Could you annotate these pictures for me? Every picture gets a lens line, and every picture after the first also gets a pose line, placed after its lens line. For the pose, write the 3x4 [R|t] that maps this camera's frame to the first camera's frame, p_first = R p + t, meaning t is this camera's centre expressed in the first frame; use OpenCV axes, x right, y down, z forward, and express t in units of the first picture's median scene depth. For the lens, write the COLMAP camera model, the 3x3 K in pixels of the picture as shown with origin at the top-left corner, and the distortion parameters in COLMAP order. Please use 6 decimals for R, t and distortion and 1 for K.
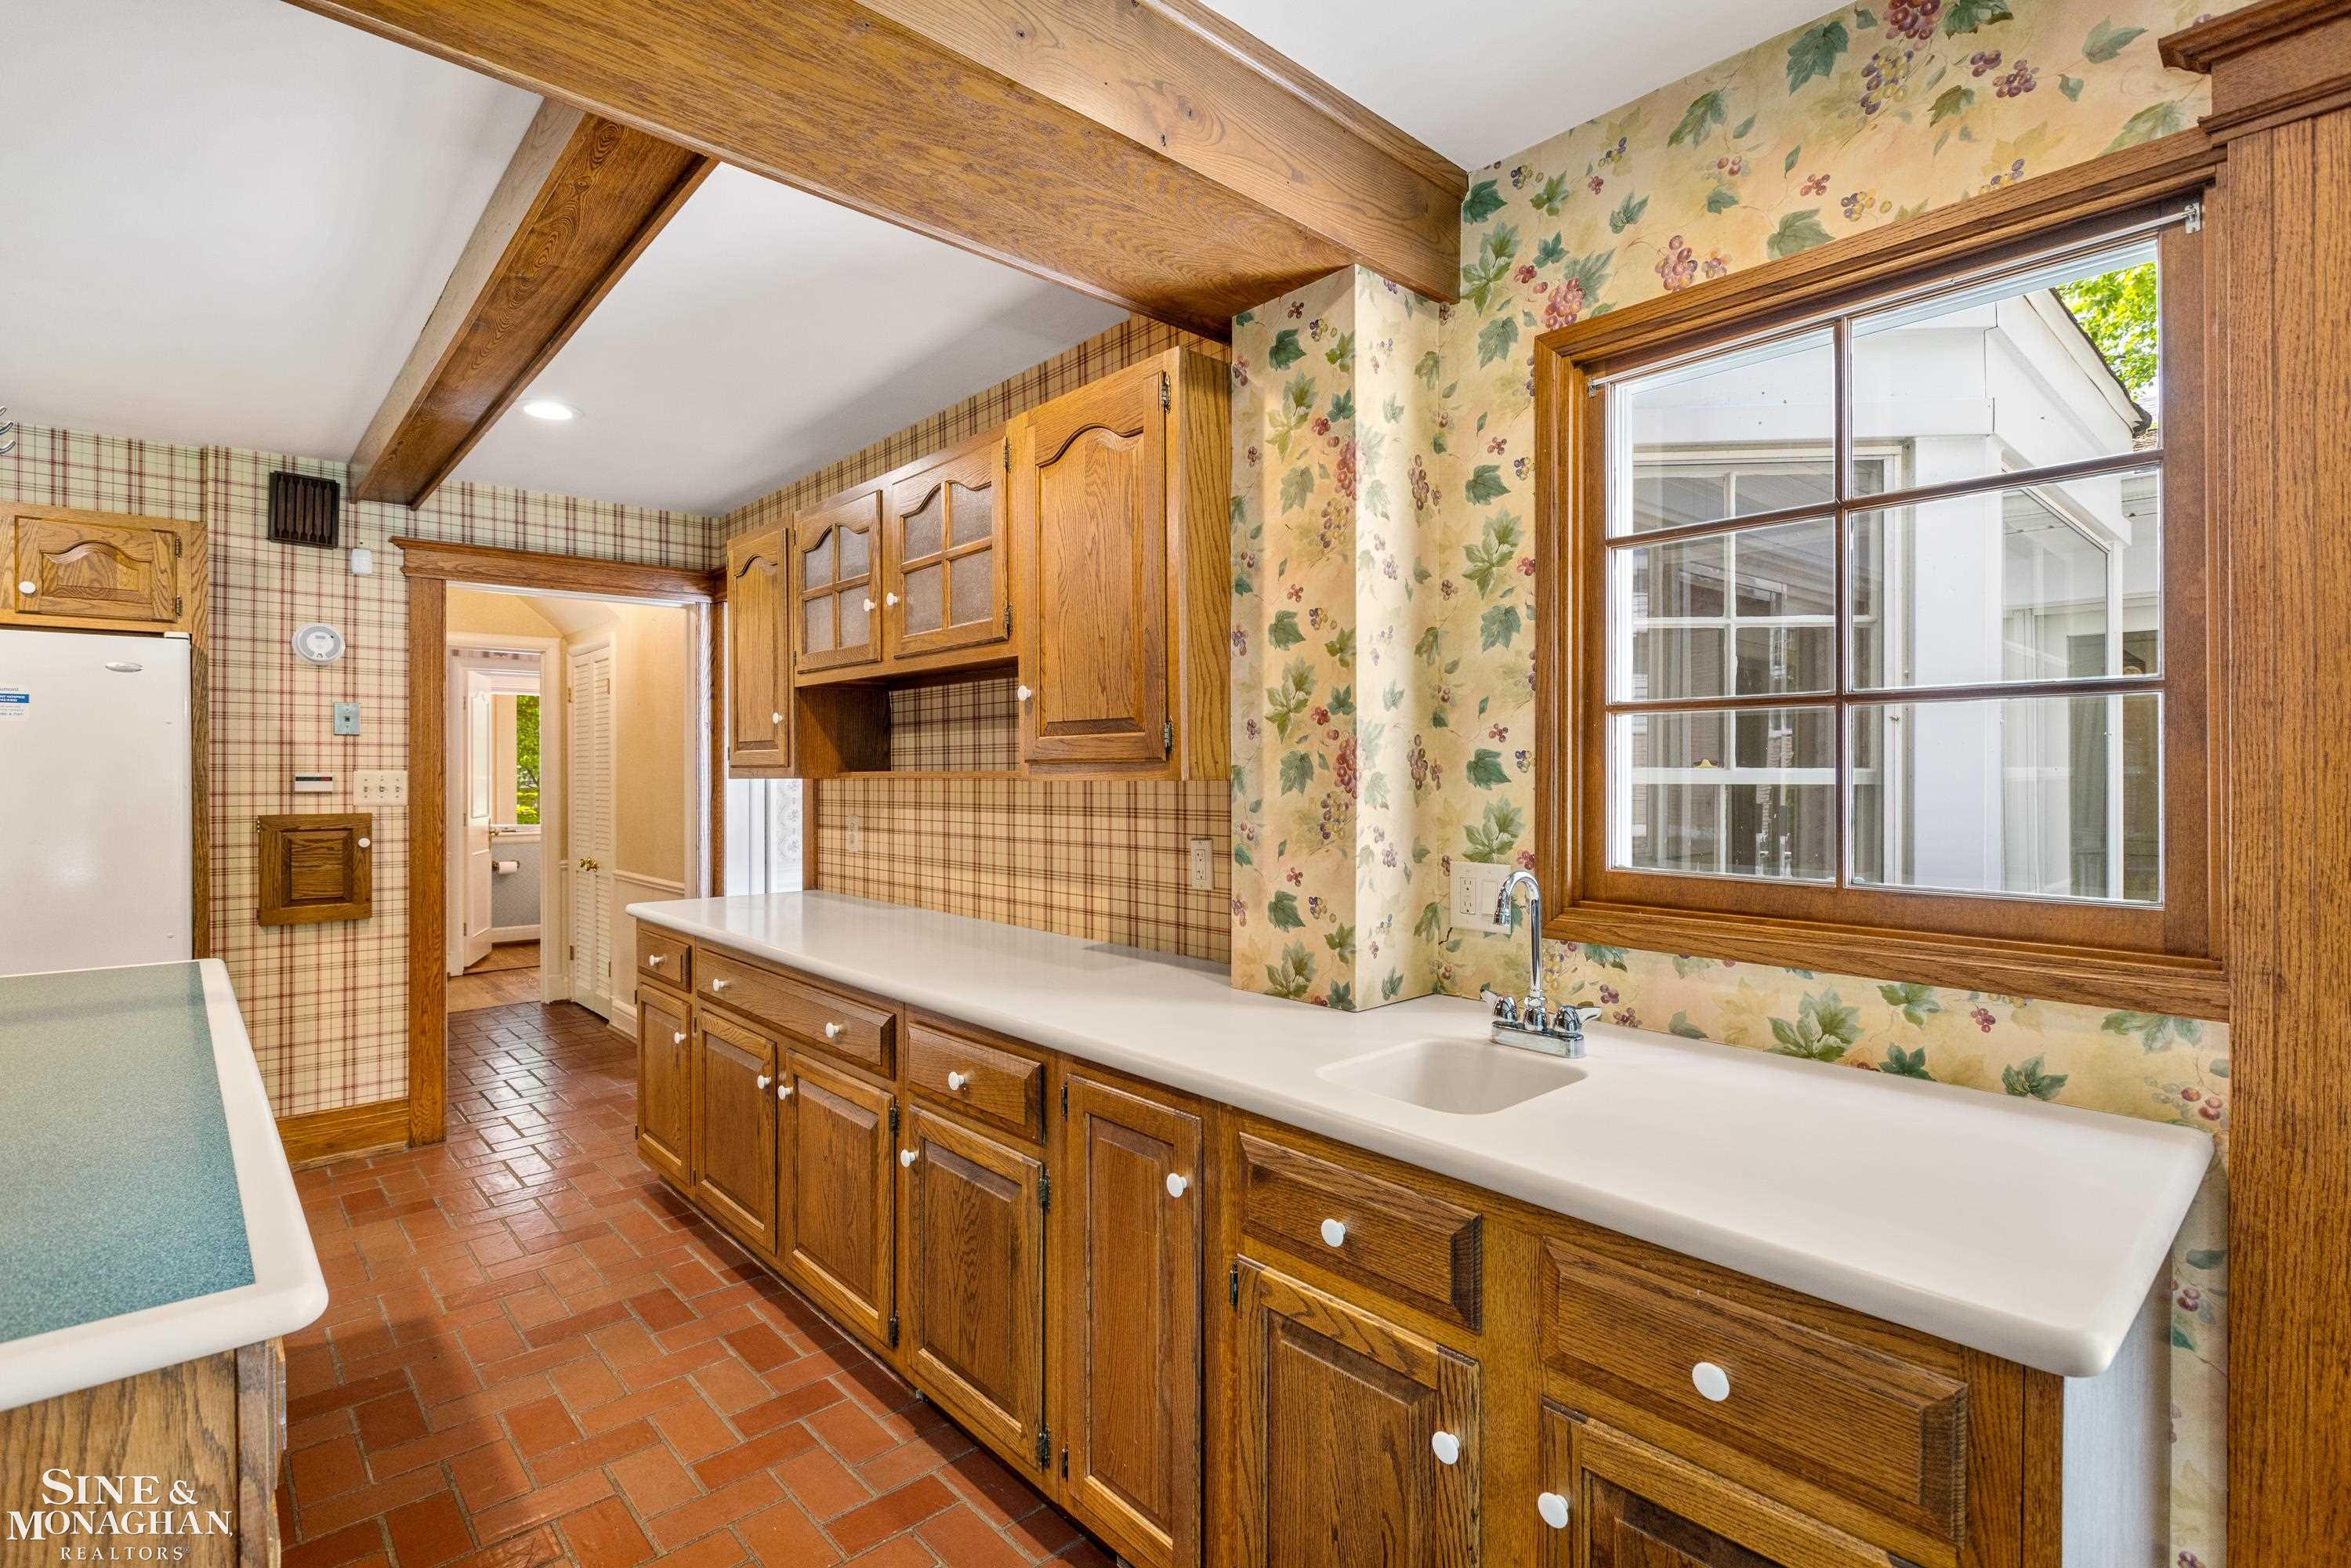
lens RADIAL K [[1113.2, 0, 1171.3], [0, 1113.2, 771.6], [0, 0, 1]] dist [-0.005882, -0.000187]
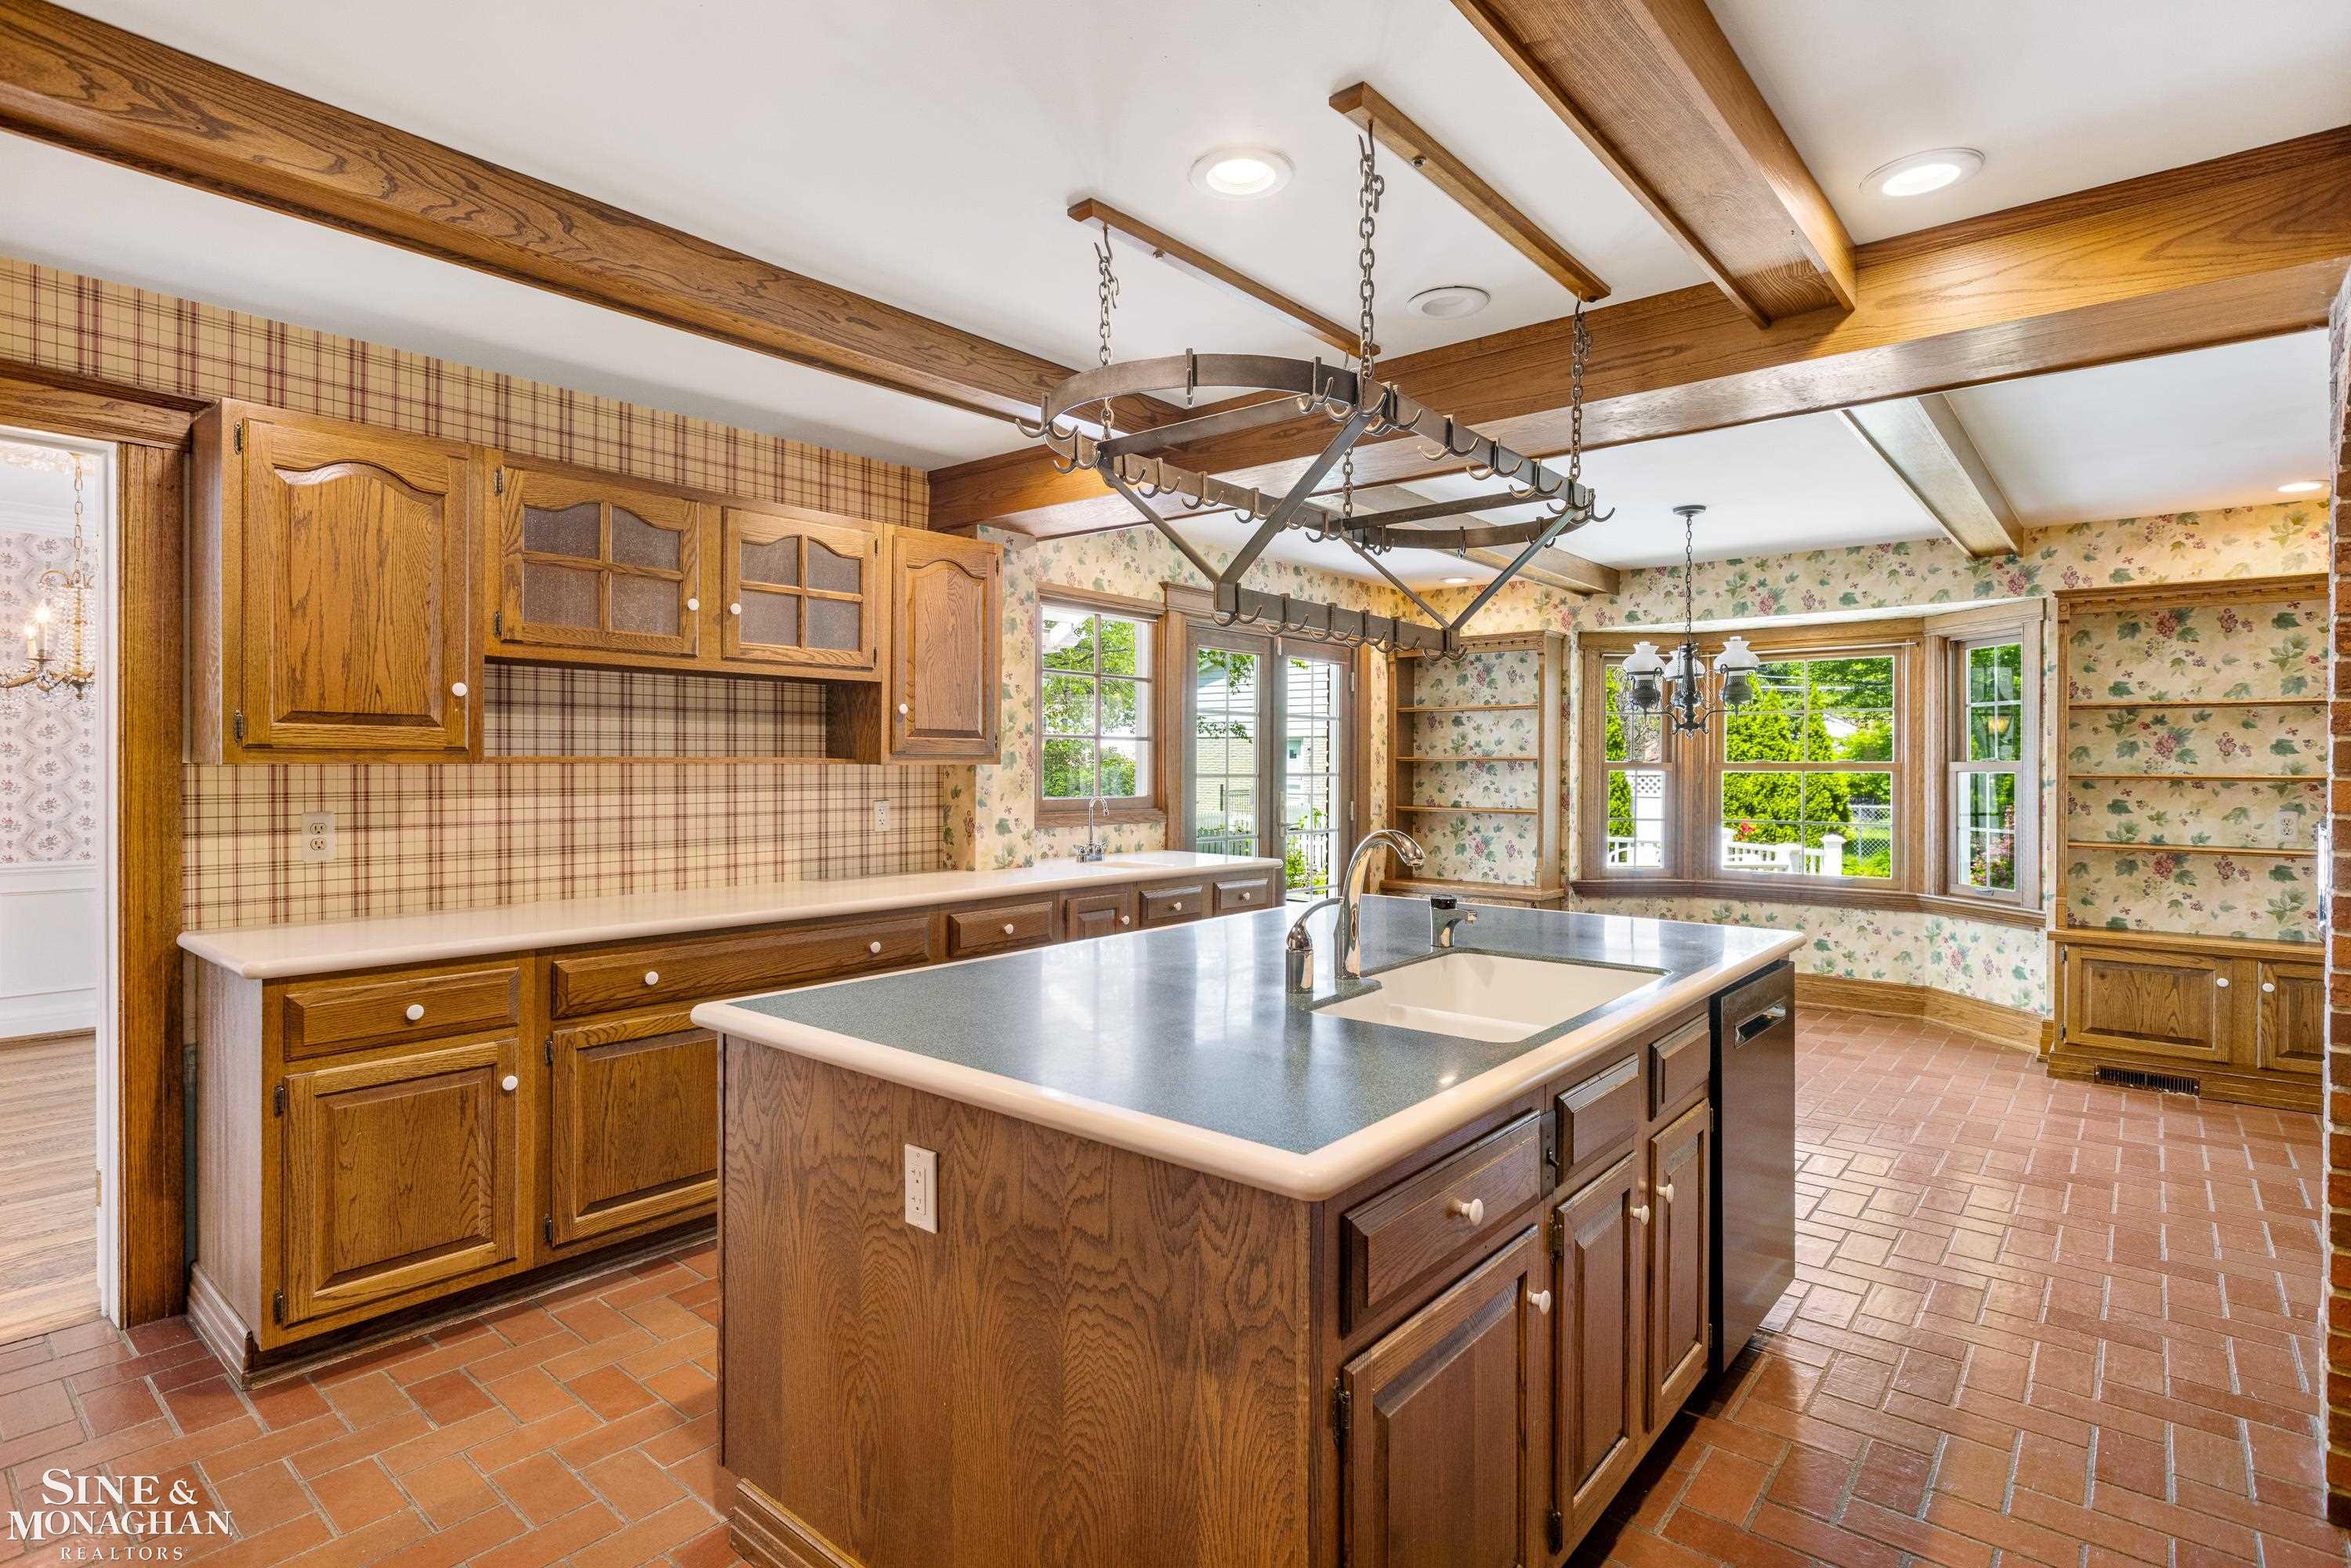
lens RADIAL K [[1171.6, 0, 1171.8], [0, 1171.6, 774.4], [0, 0, 1]] dist [-0.000376, -0.000299]
pose [[-0.144432, -0.008836, 0.989475, -1.718036], [-0.005621, 0.999951, 0.008109, 0.005795], [-0.989499, -0.004390, -0.144475, 0.817239]]
